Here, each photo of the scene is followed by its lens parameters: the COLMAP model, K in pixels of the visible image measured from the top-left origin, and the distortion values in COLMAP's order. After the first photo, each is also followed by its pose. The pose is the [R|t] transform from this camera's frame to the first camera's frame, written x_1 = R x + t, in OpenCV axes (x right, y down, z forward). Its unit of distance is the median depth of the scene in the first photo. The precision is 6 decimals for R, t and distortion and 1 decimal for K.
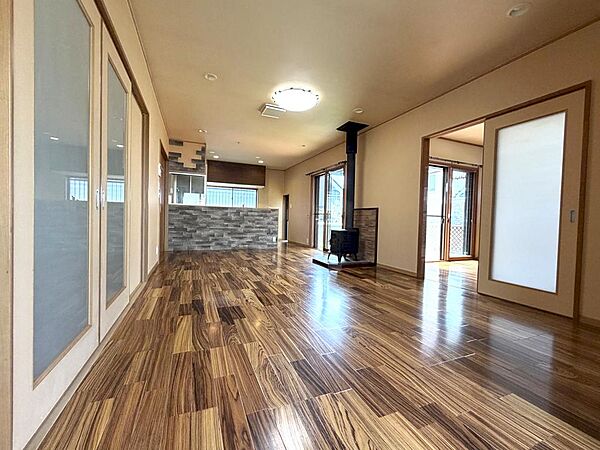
lens RADIAL K [[251.0, 0, 297.3], [0, 251.0, 224.3], [0, 0, 1]] dist [0.000417, 0.000384]
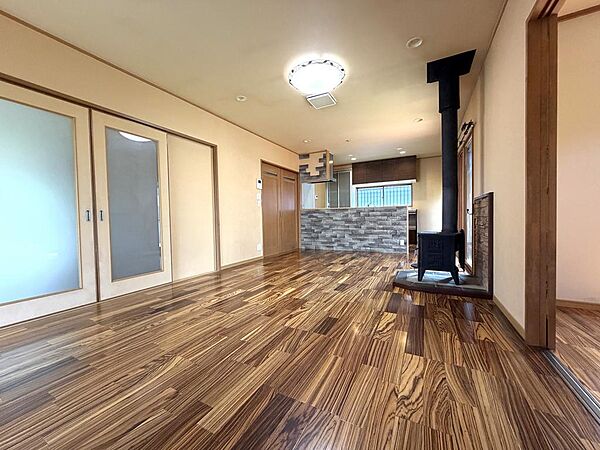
lens RADIAL K [[239.1, 0, 302.0], [0, 239.1, 223.9], [0, 0, 1]] dist [0.000558, -0.000113]
pose [[0.643179, -0.017675, -0.765512, 0.347723], [0.016753, 0.999819, -0.009009, -0.000804], [0.765533, -0.007030, 0.643359, 0.268543]]
